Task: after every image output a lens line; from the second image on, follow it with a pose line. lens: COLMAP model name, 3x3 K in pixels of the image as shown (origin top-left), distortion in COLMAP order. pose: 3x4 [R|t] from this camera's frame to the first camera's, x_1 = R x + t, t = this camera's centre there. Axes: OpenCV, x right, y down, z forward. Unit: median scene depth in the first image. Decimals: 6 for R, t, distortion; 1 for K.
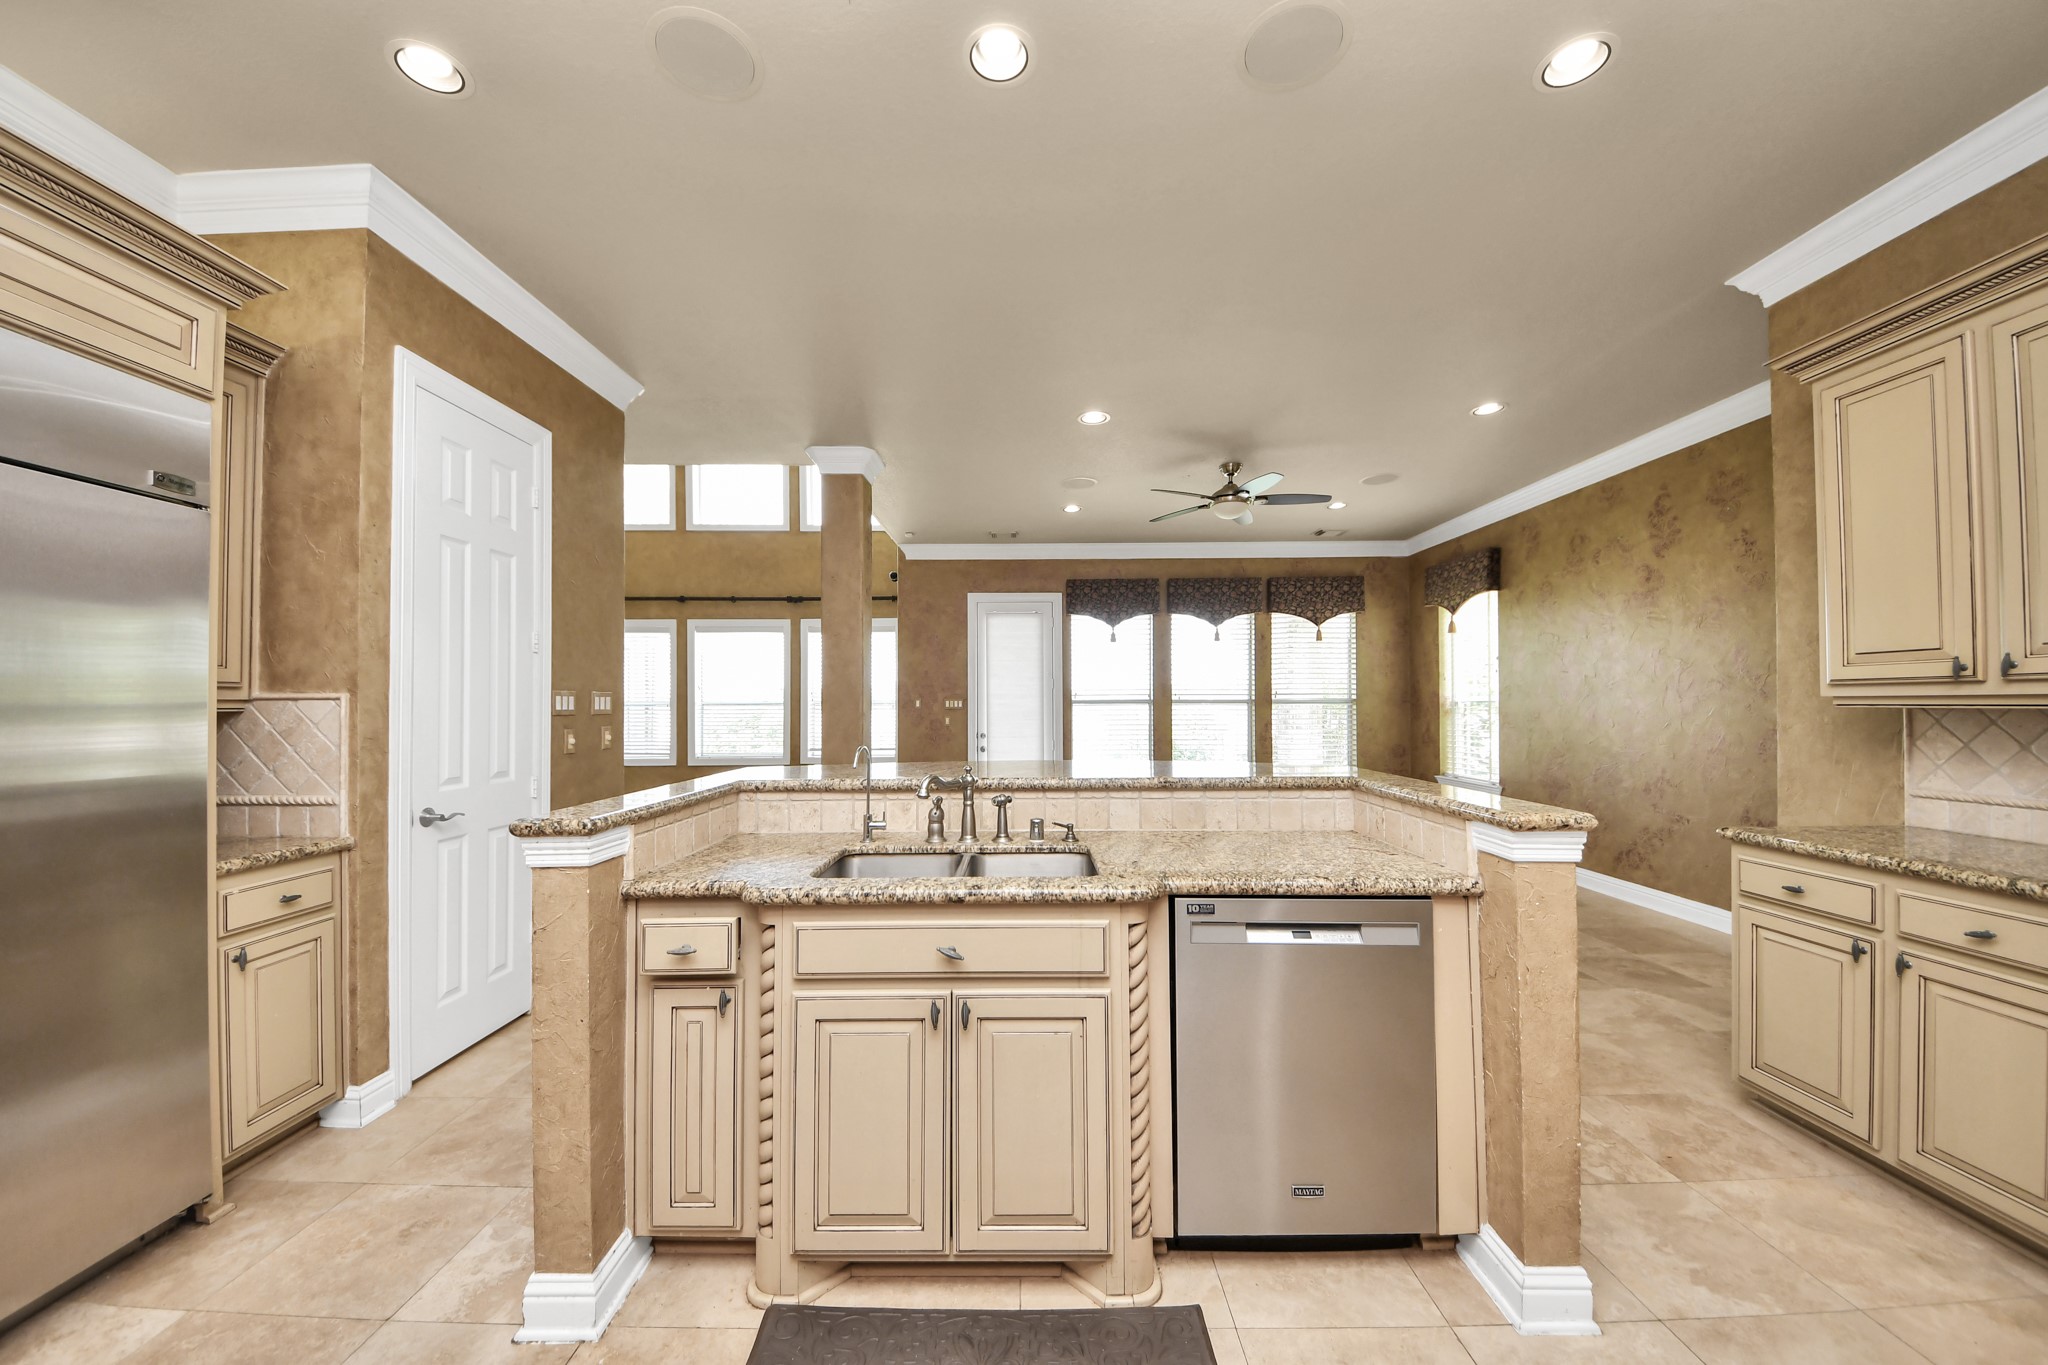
lens RADIAL K [[726.0, 0, 1023.7], [0, 726.0, 690.5], [0, 0, 1]] dist [0.005165, -0.007870]
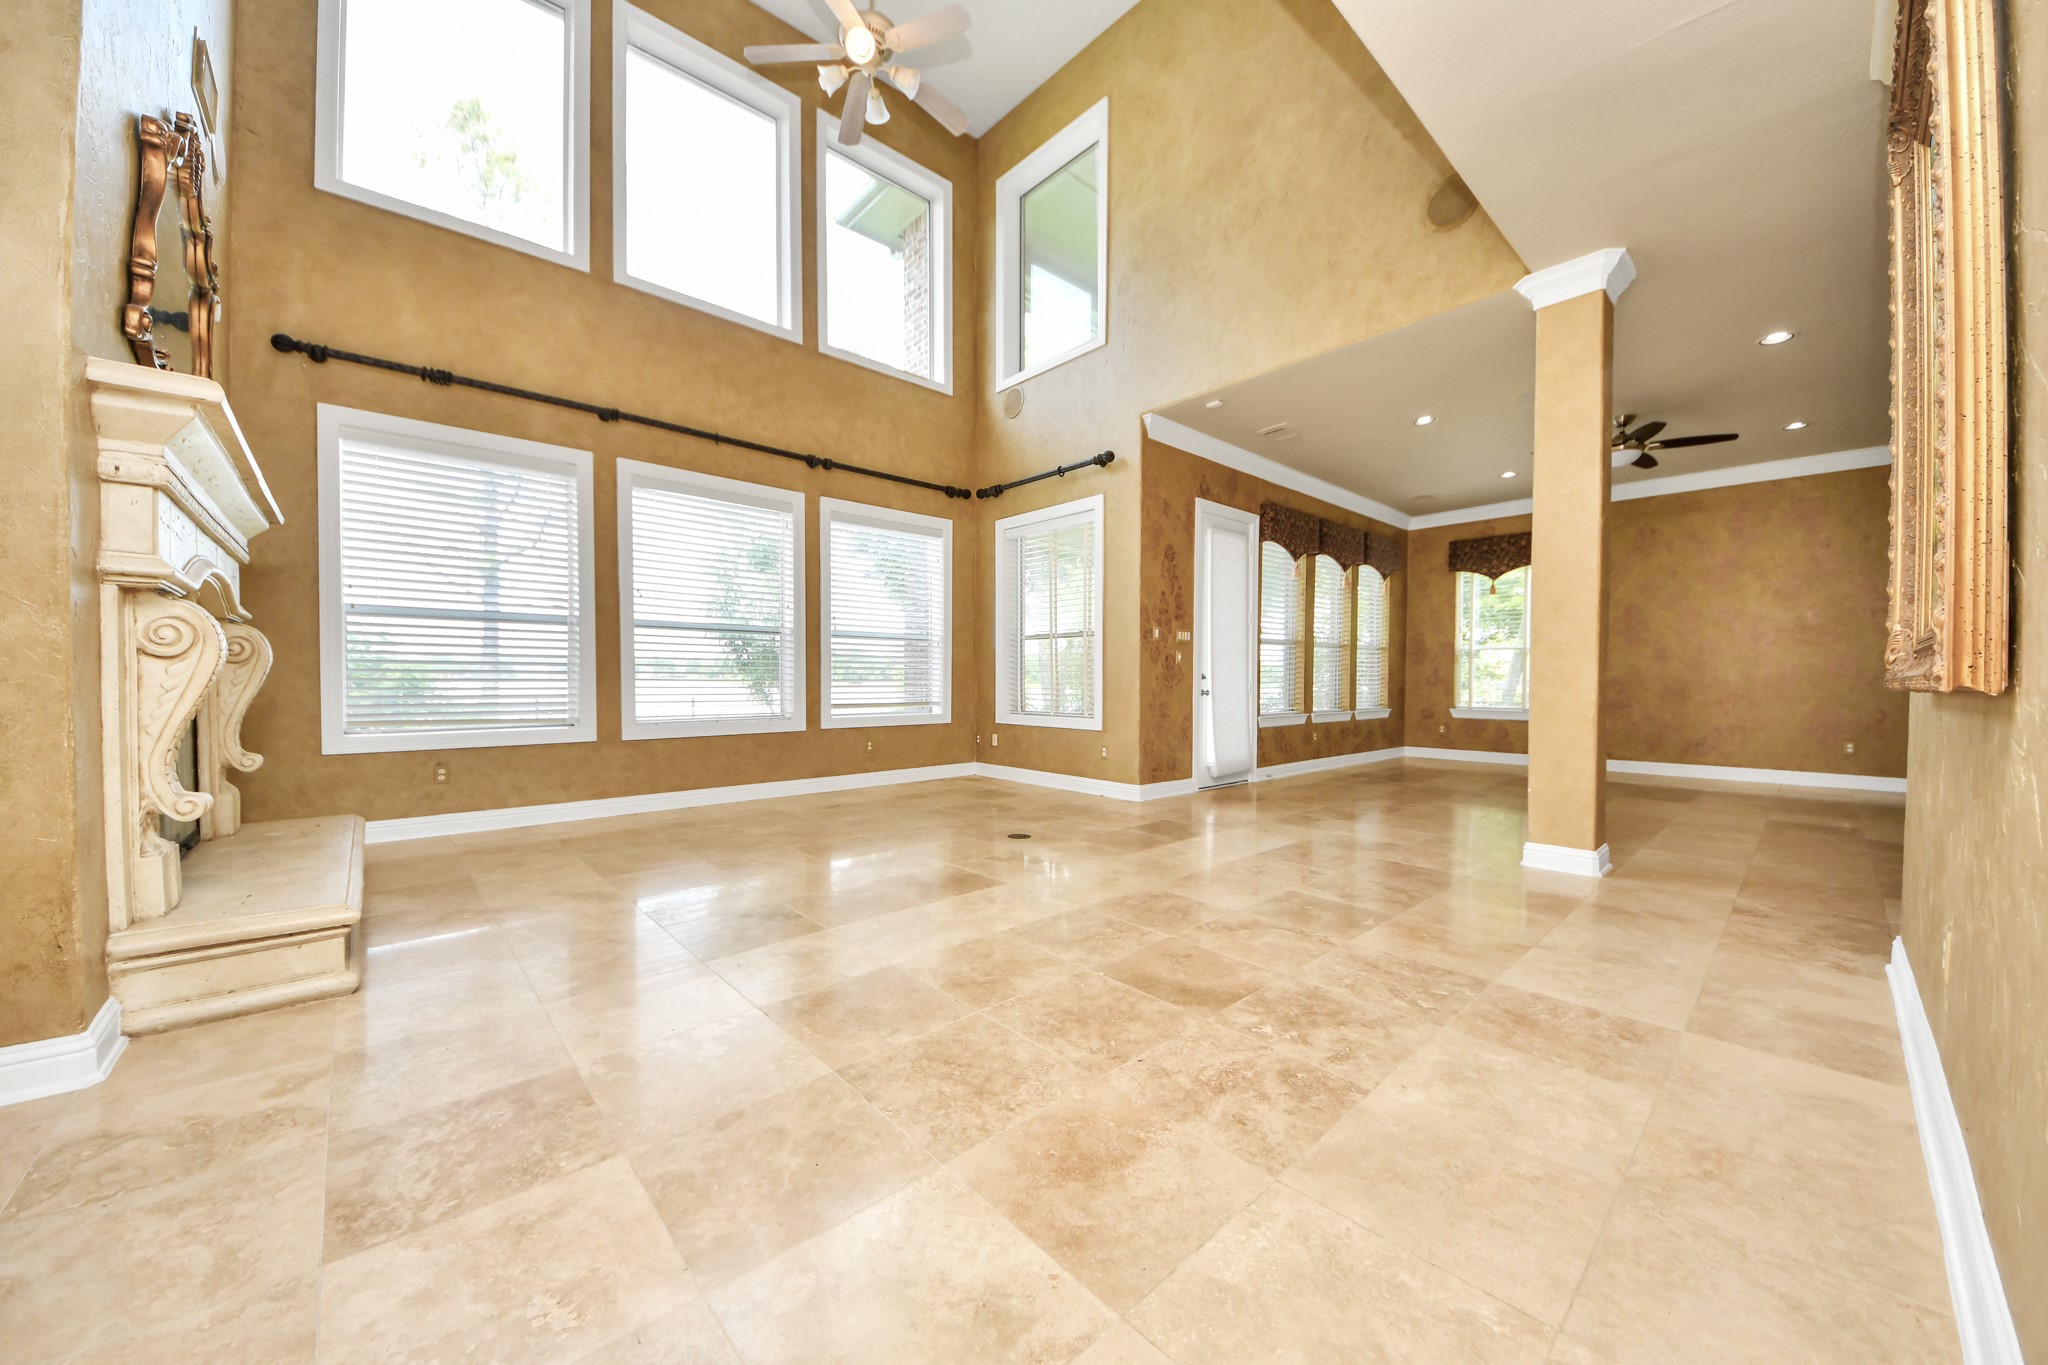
lens RADIAL K [[726.0, 0, 1023.6], [0, 726.0, 685.7], [0, 0, 1]] dist [0.005165, -0.007870]
pose [[0.732990, -0.001094, 0.680239, -1.113649], [-0.017624, 0.999632, 0.020598, 0.086894], [-0.680011, -0.027087, 0.732701, 0.791014]]
